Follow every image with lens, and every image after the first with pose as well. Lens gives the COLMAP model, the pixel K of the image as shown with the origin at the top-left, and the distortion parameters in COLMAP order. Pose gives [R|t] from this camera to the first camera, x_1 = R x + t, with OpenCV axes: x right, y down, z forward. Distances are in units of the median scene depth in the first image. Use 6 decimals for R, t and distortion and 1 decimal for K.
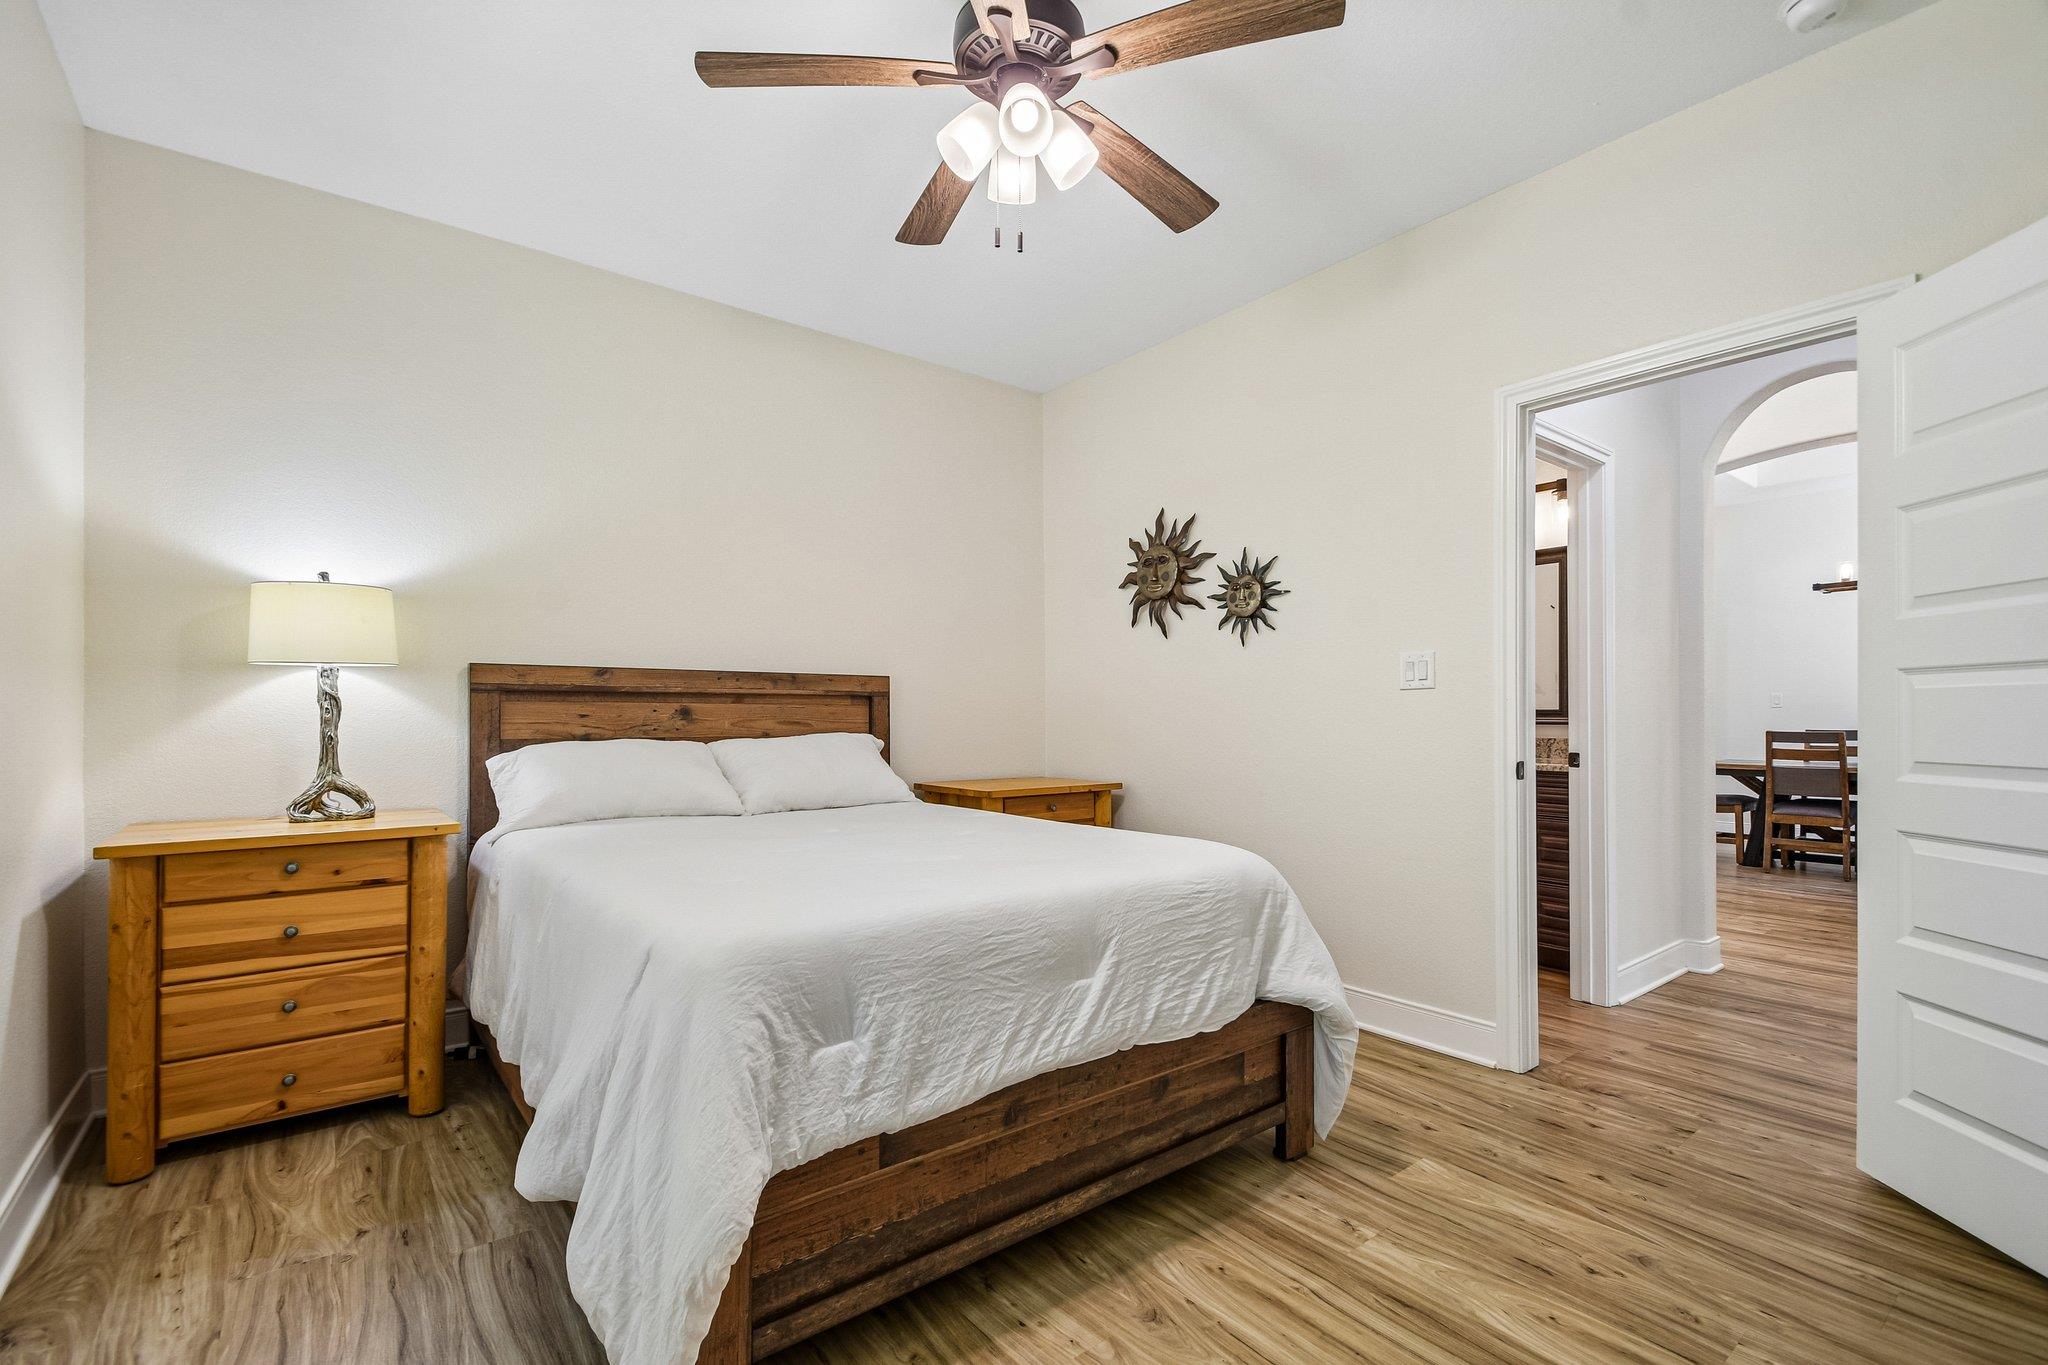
lens RADIAL K [[909.8, 0, 1018.7], [0, 909.8, 704.2], [0, 0, 1]] dist [0.011521, -0.012505]
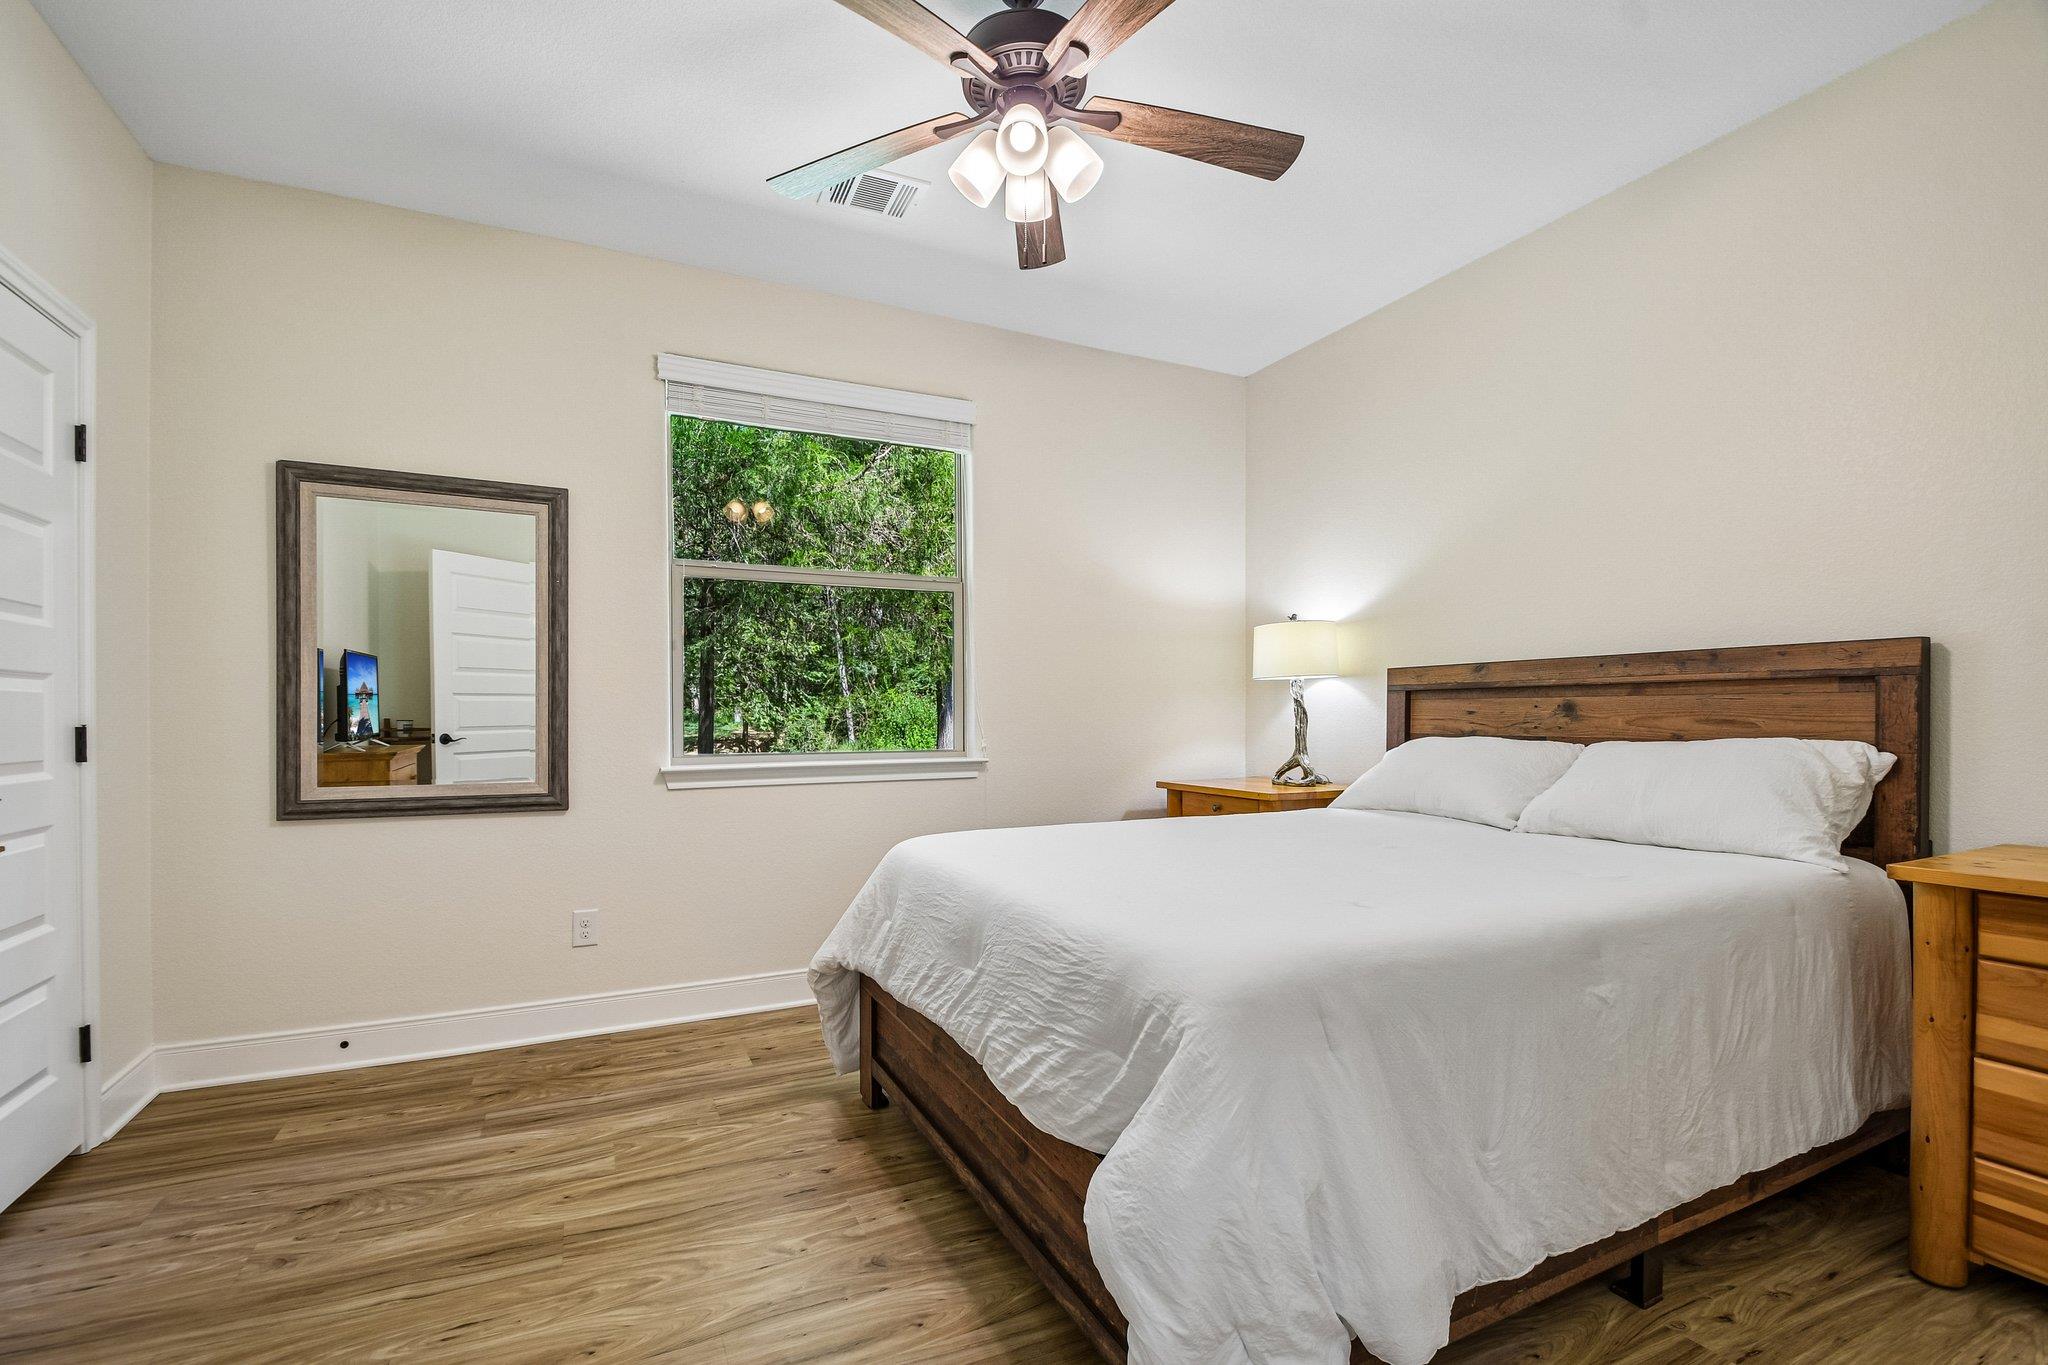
lens RADIAL K [[909.8, 0, 1018.1], [0, 909.8, 703.1], [0, 0, 1]] dist [0.011521, -0.012505]
pose [[-0.214496, -0.010538, -0.976668, 0.583183], [0.019909, 0.999687, -0.015159, 0.007414], [0.976522, -0.022696, -0.214219, 0.692912]]
